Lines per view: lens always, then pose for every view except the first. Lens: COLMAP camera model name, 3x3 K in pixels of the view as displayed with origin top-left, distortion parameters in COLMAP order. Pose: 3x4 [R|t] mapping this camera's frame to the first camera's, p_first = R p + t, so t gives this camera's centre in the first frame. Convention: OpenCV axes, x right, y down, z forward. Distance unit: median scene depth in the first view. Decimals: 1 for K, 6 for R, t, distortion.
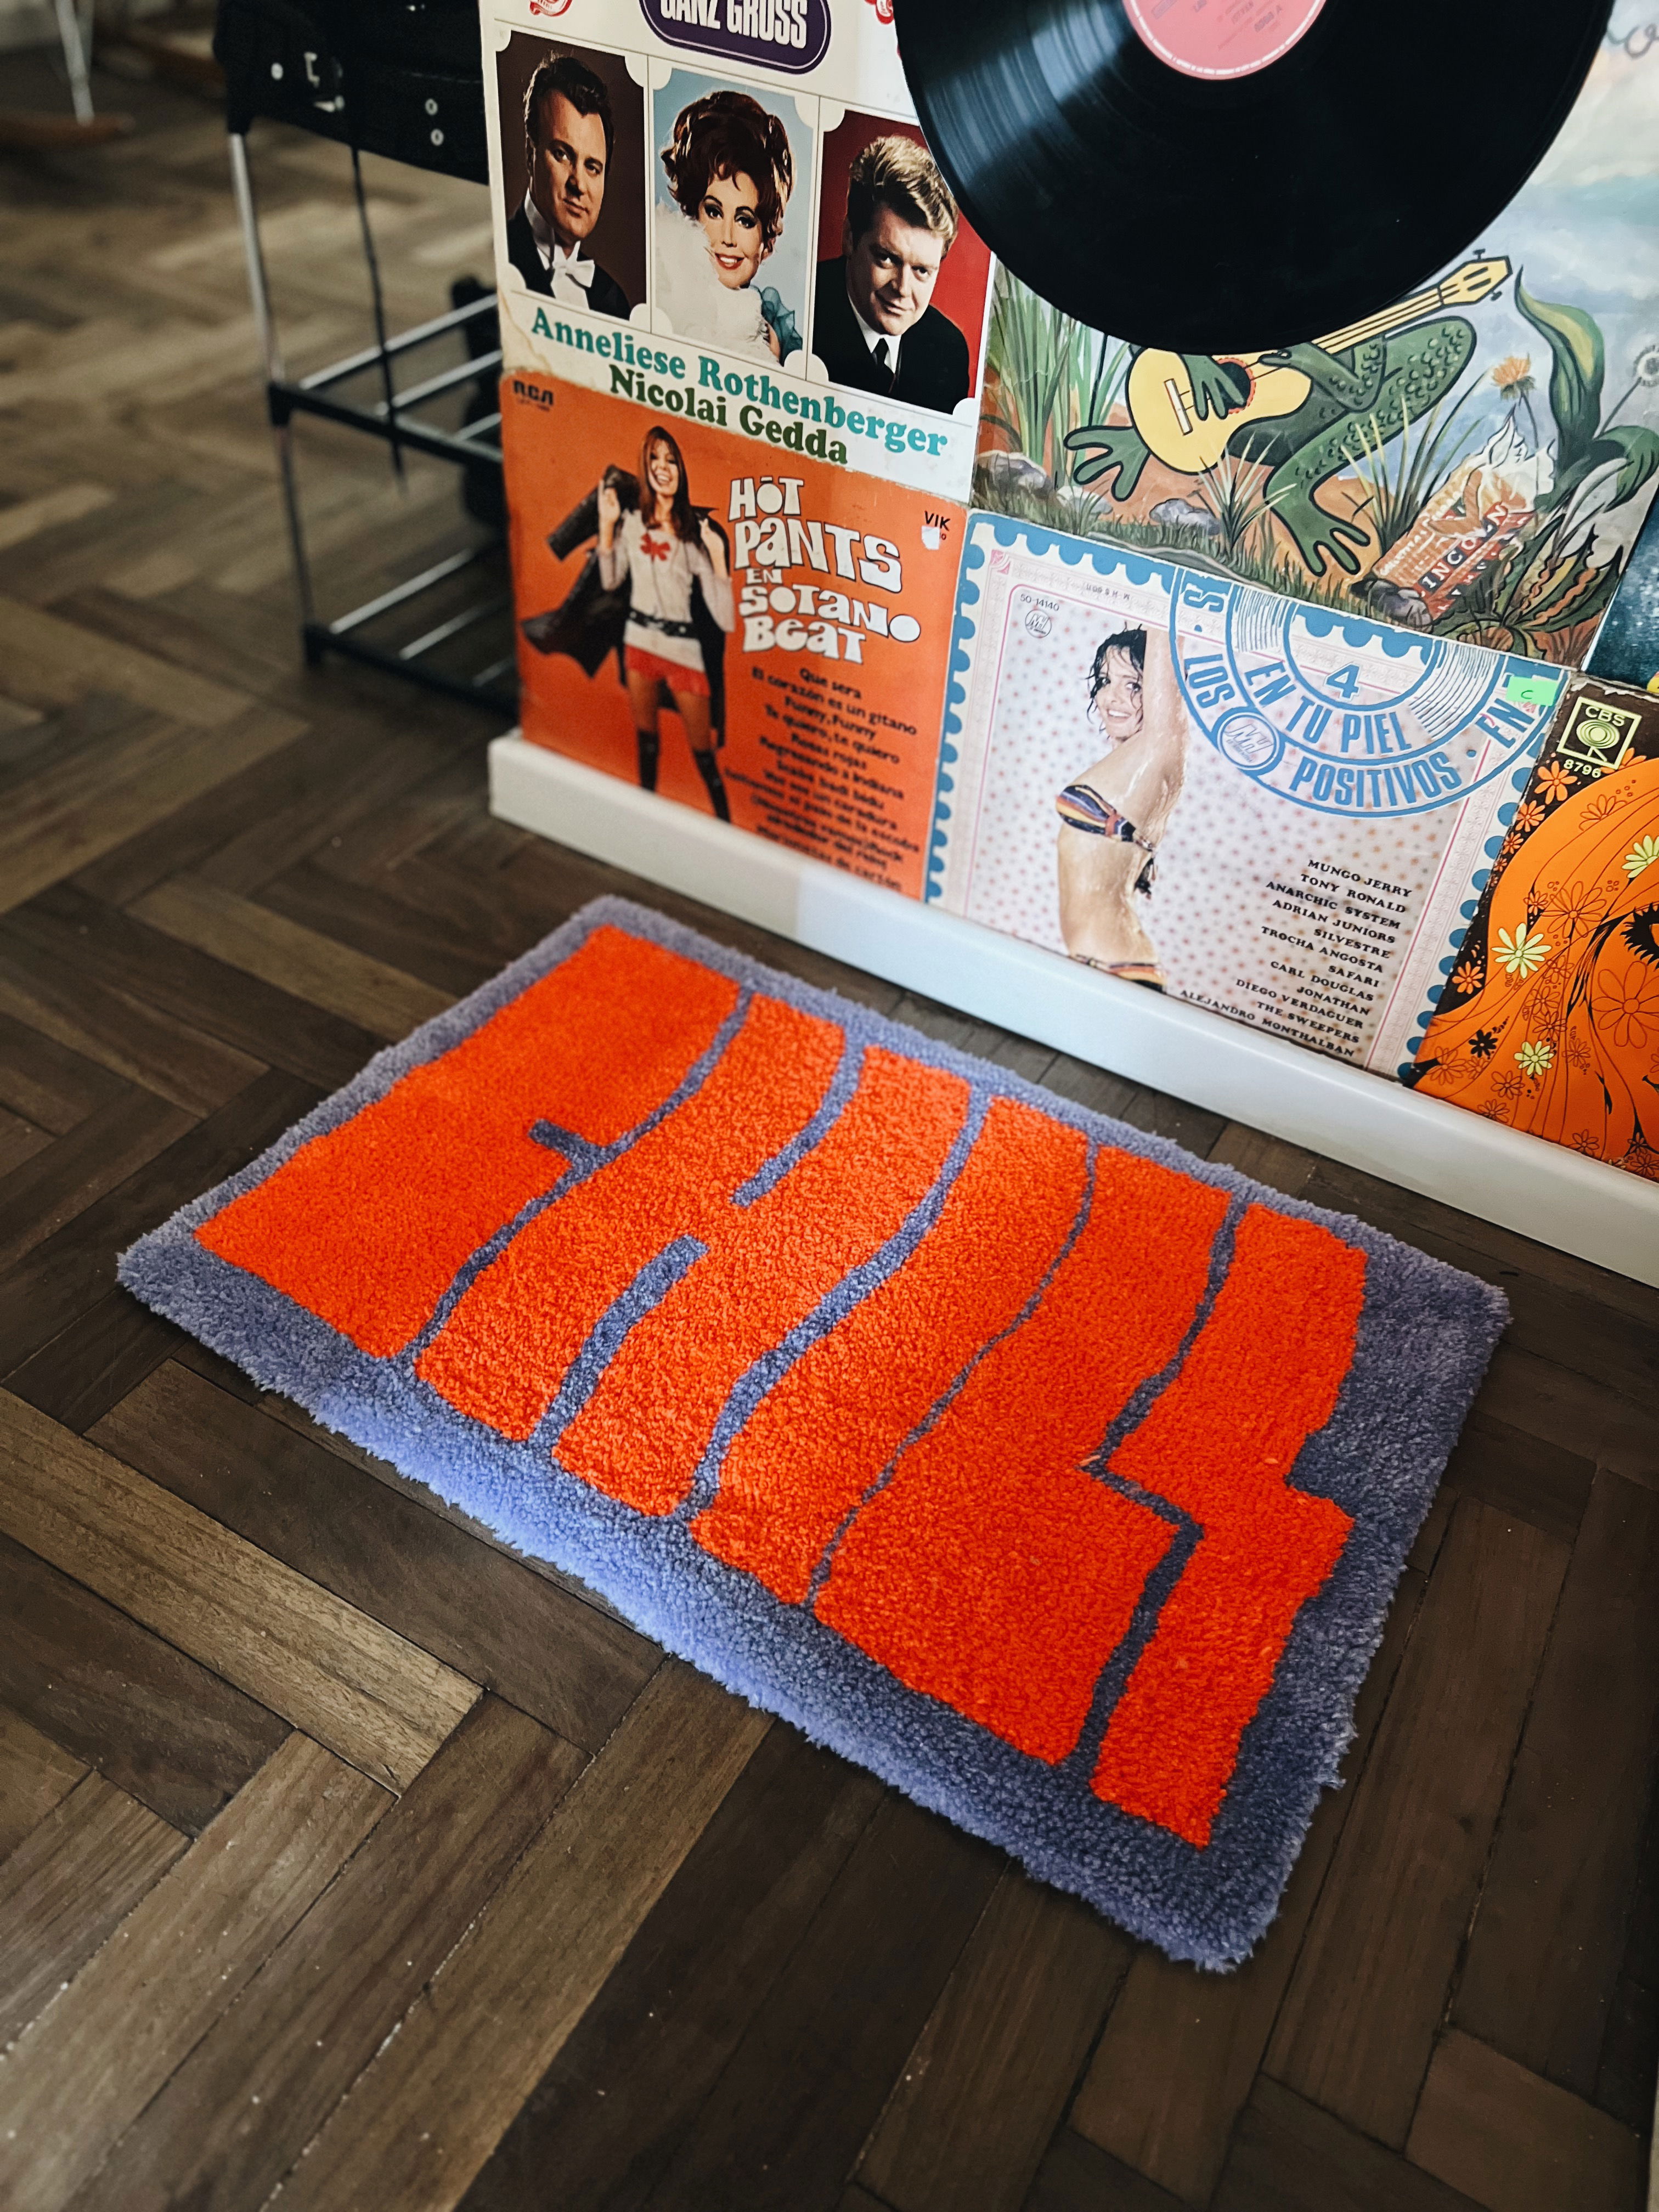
lens RADIAL K [[1645.6, 0, 843.8], [0, 1645.6, 1112.4], [0, 0, 1]] dist [0.021200, -0.030707]
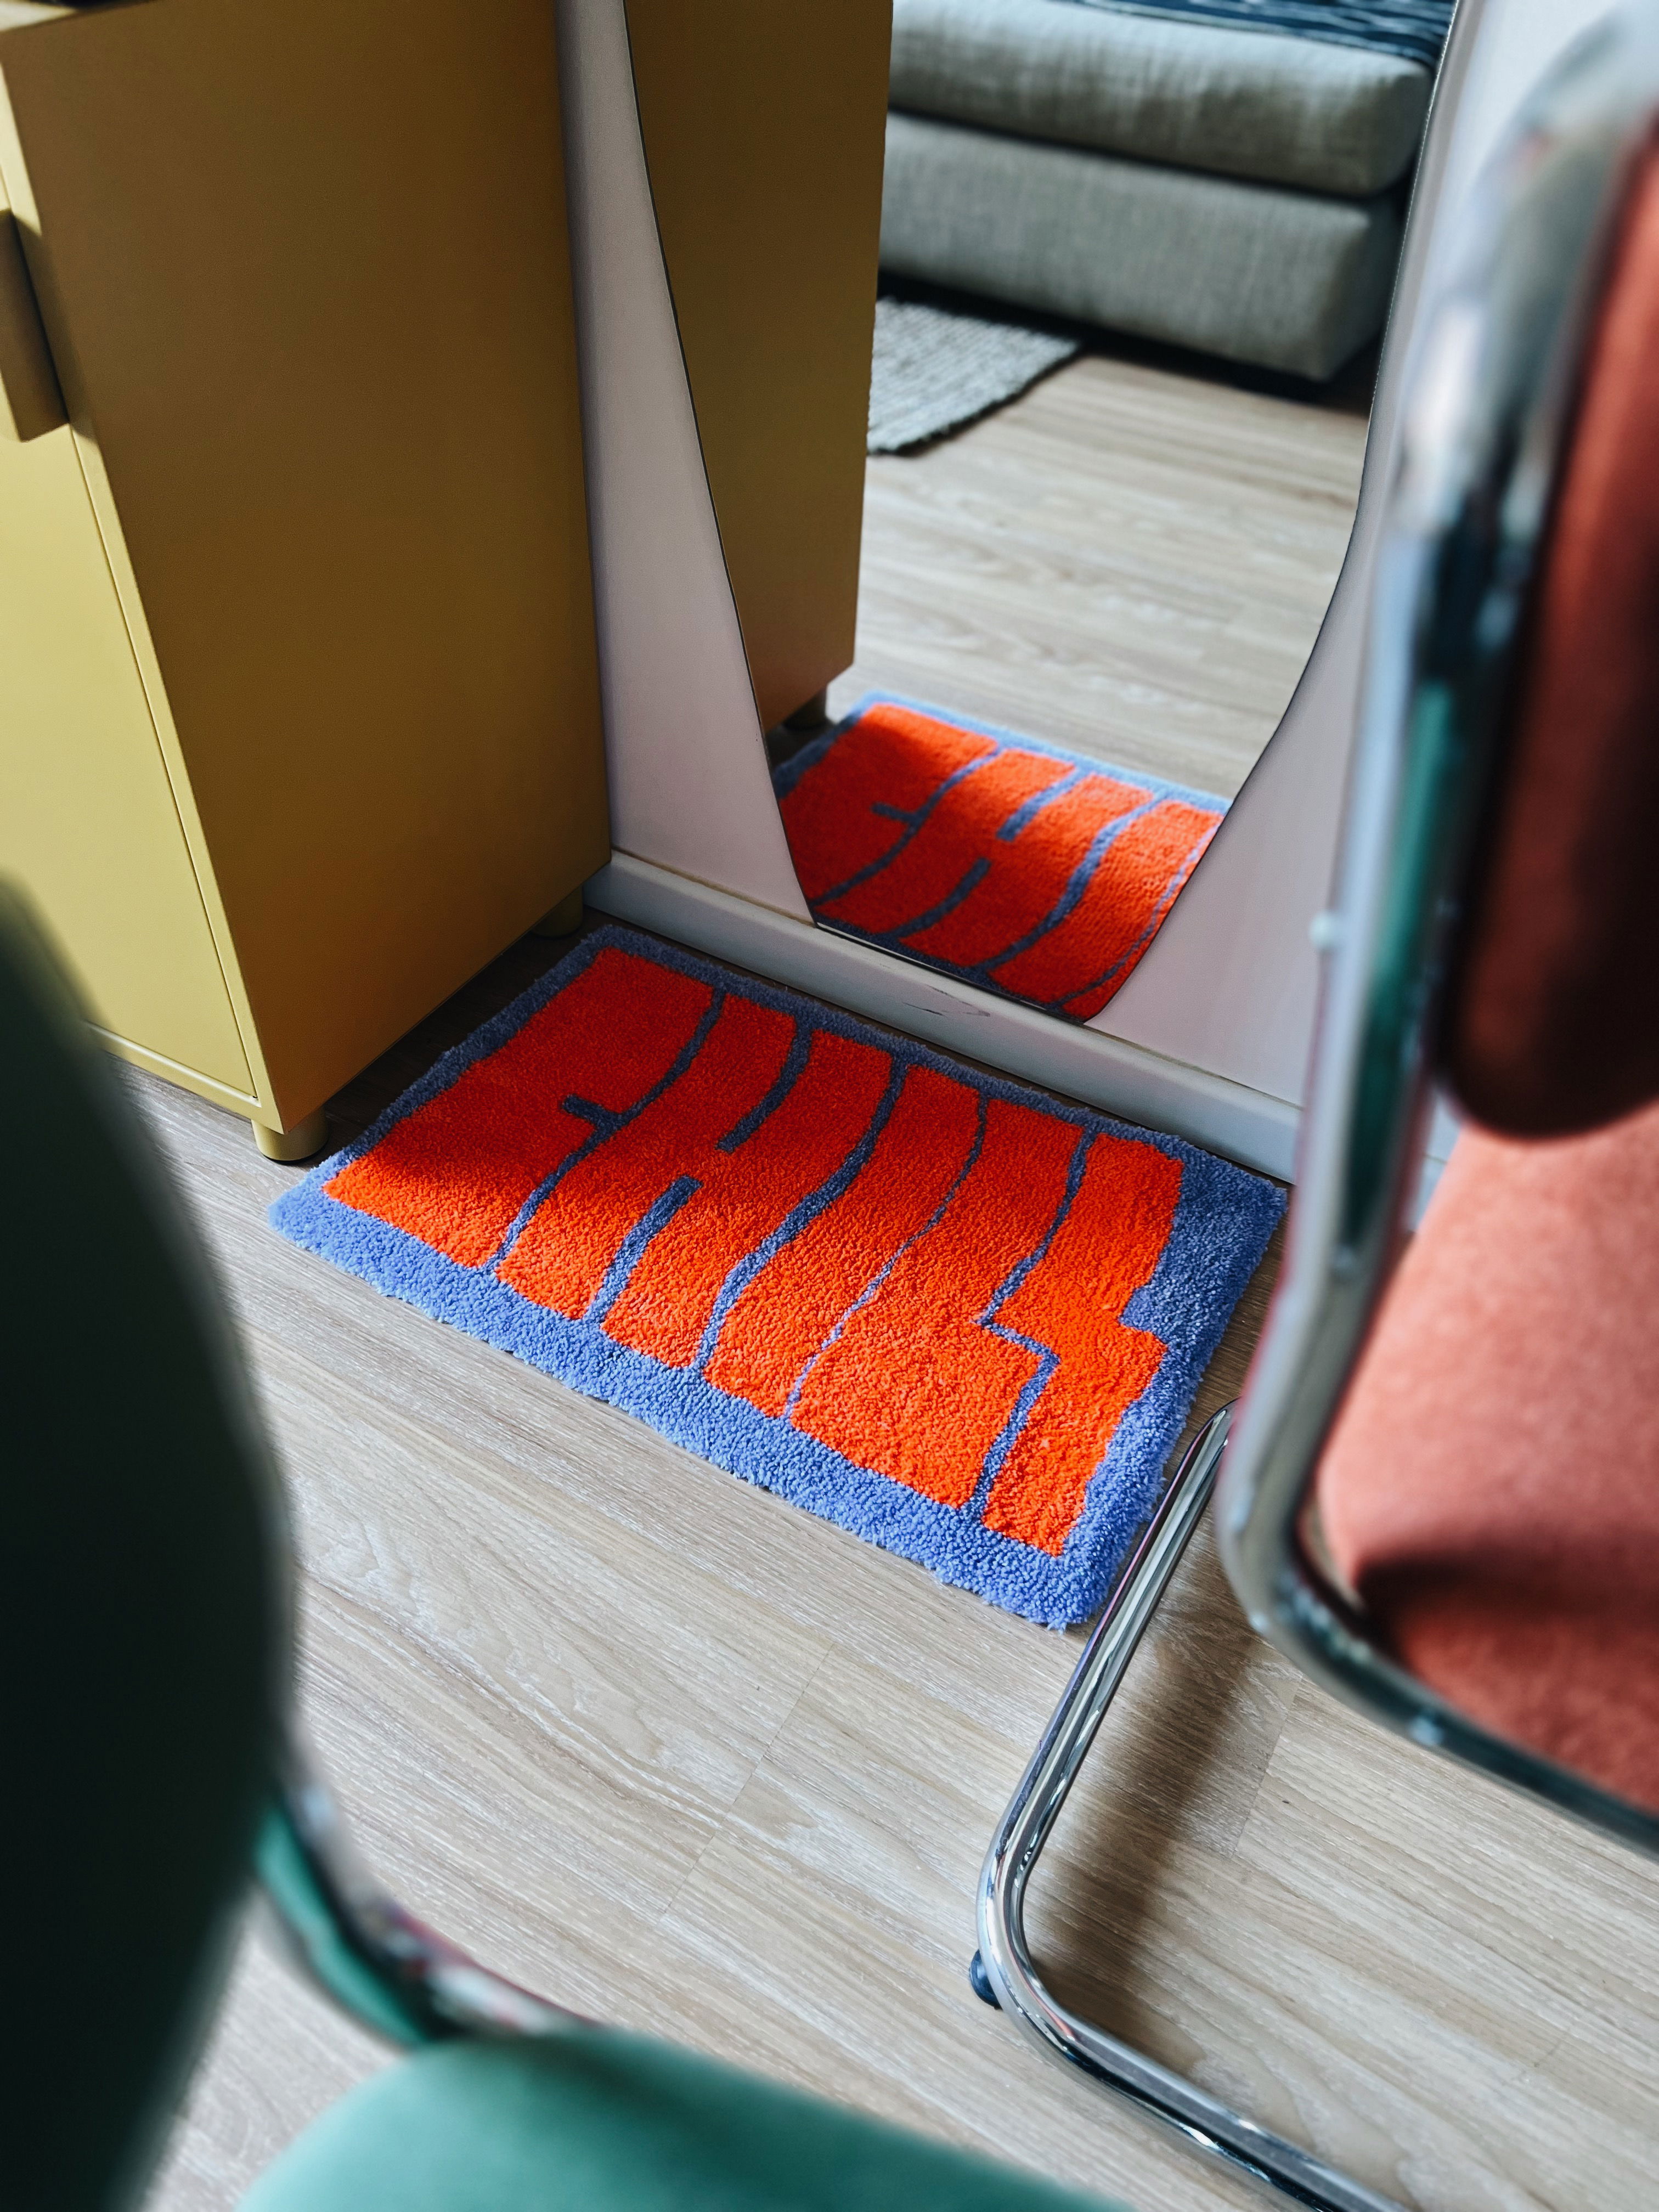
lens RADIAL K [[1645.6, 0, 833.0], [0, 1645.6, 1083.0], [0, 0, 1]] dist [0.021200, -0.030707]
pose [[0.998826, -0.043848, 0.020609, 0.002637], [0.044100, 0.998956, -0.011907, 0.024448], [-0.020066, 0.012802, 0.999717, -0.443615]]
